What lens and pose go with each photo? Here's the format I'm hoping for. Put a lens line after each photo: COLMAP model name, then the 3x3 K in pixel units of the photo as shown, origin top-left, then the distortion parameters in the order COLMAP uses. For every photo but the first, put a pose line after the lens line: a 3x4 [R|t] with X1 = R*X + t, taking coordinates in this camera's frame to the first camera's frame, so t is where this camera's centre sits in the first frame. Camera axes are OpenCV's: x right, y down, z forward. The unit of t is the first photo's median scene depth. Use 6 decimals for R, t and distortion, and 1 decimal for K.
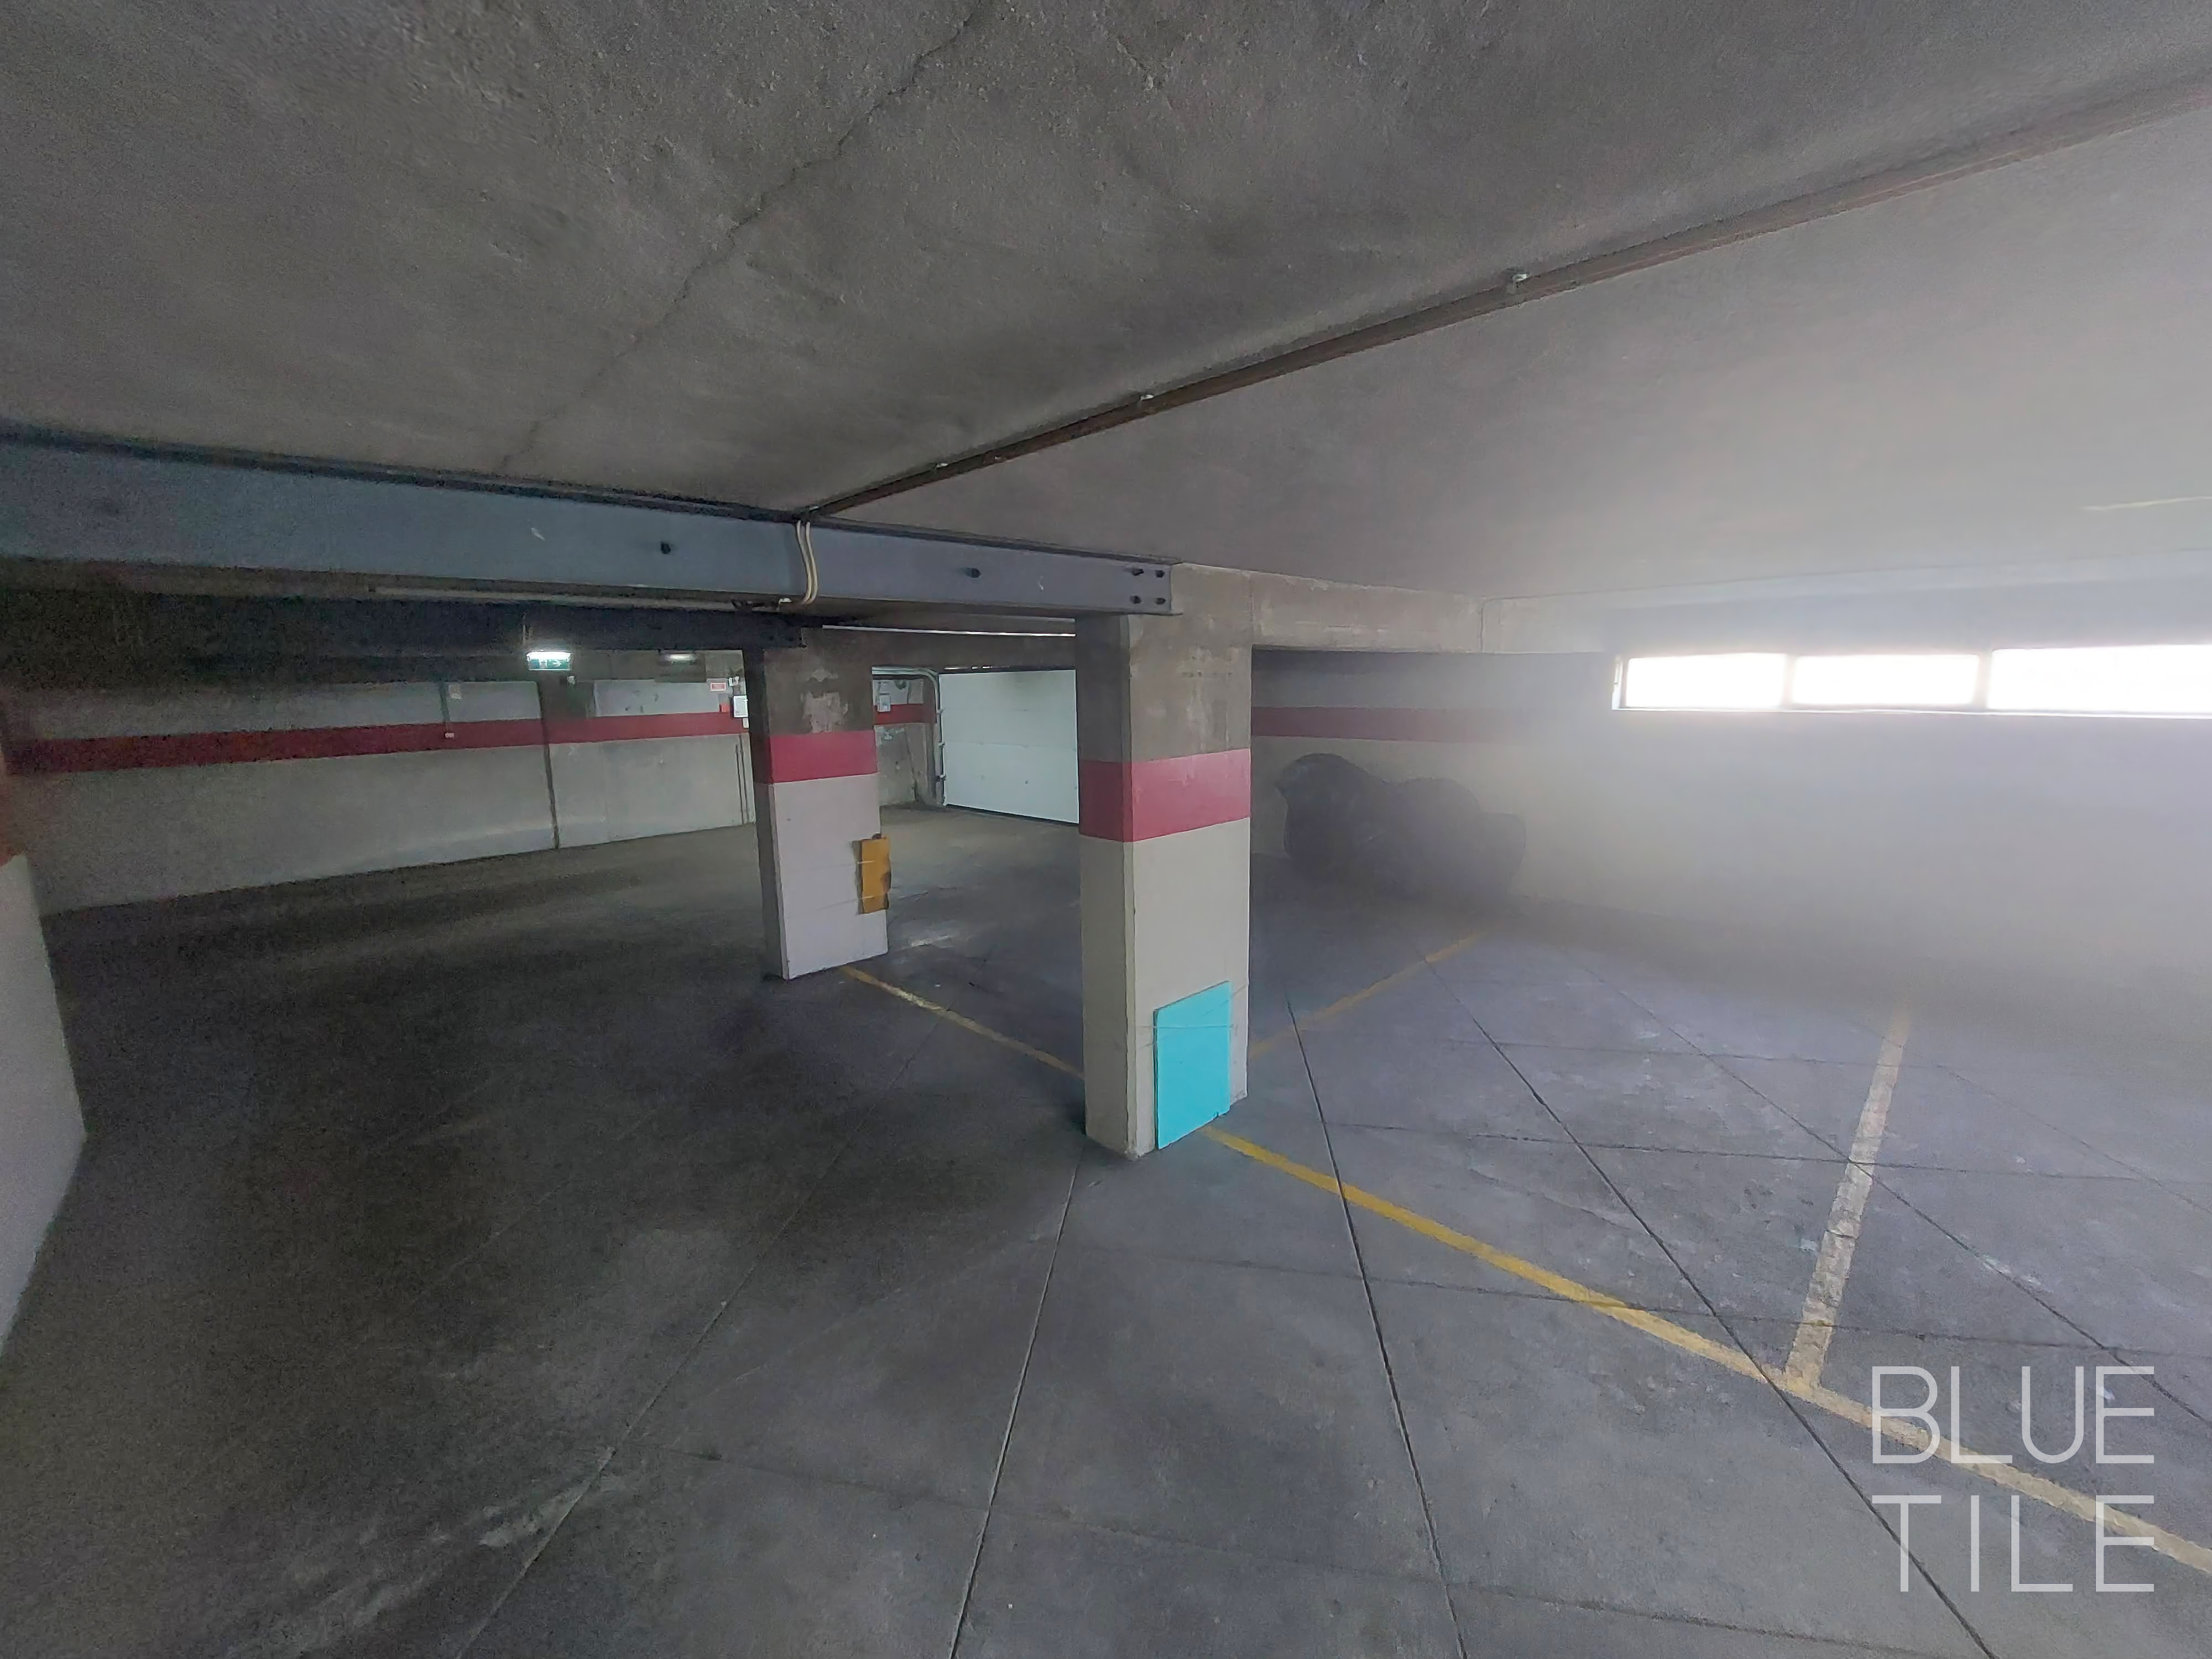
lens RADIAL K [[902.3, 0, 1097.9], [0, 902.3, 832.0], [0, 0, 1]] dist [0.011504, -0.010358]
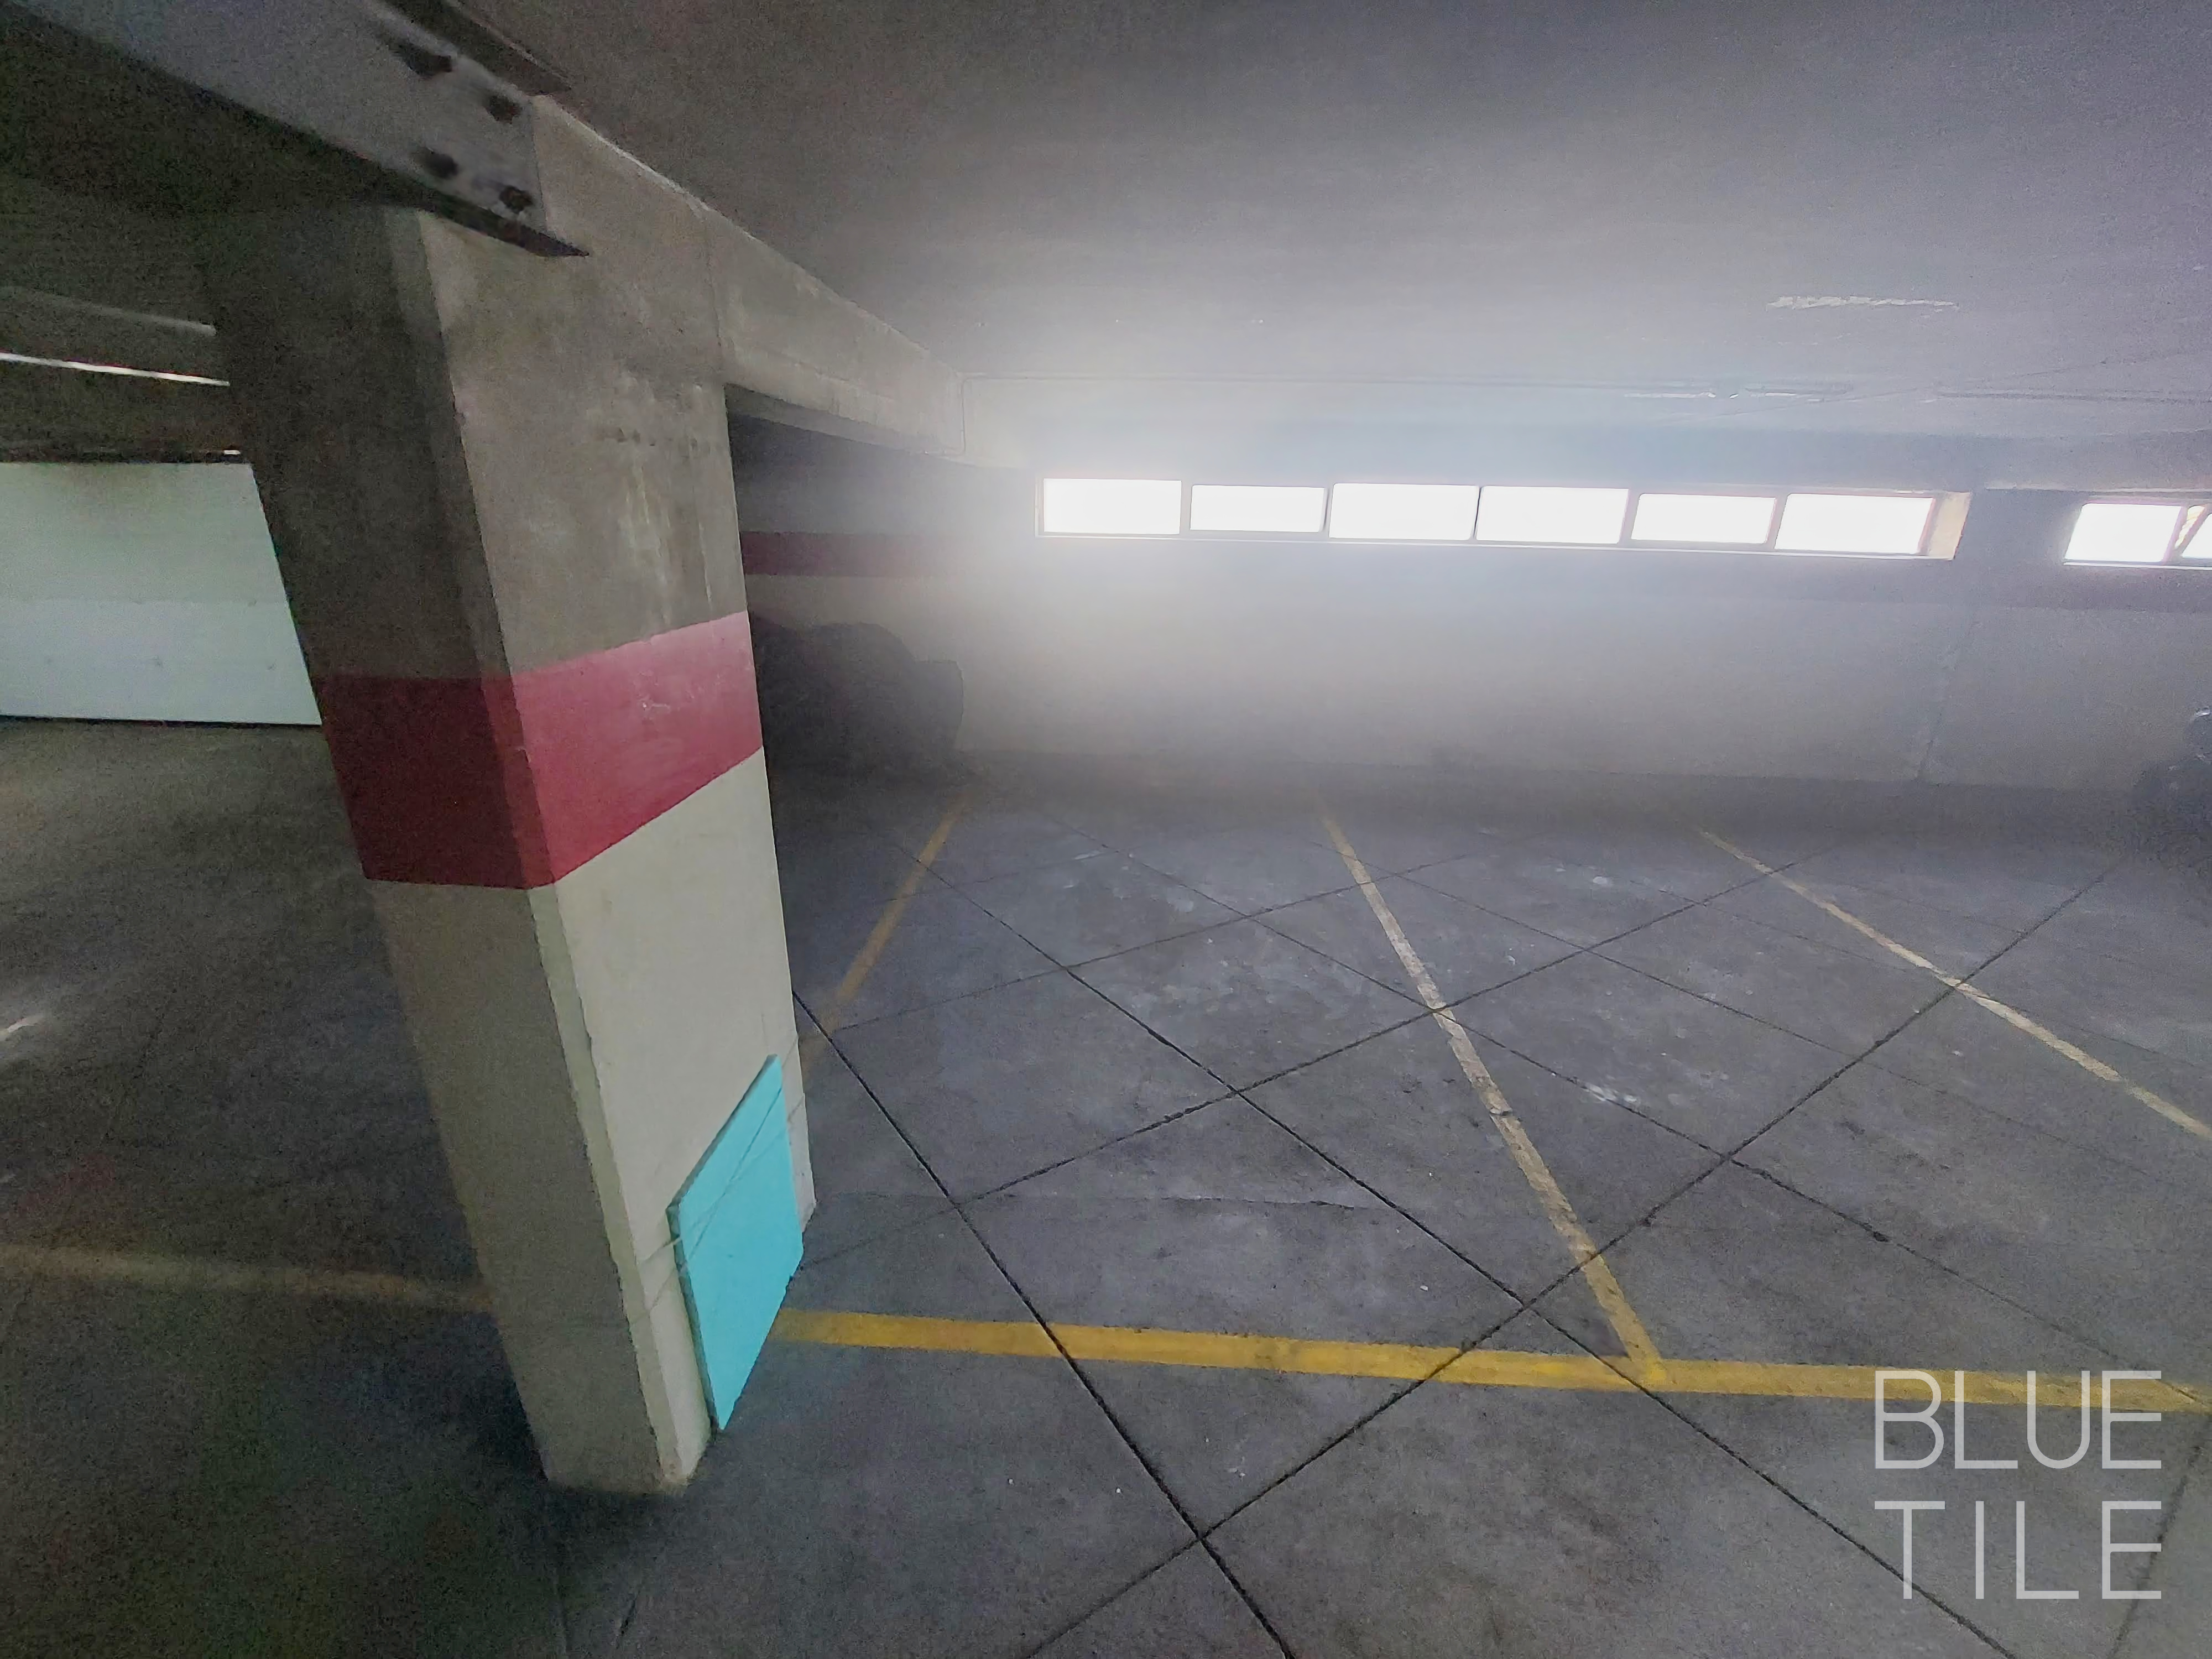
lens RADIAL K [[902.3, 0, 1097.9], [0, 902.3, 832.0], [0, 0, 1]] dist [0.011504, -0.010358]
pose [[0.747926, -0.203955, 0.631672, -0.027038], [0.085779, 0.973343, 0.212709, -0.067793], [-0.658217, -0.104907, 0.745483, 0.525174]]
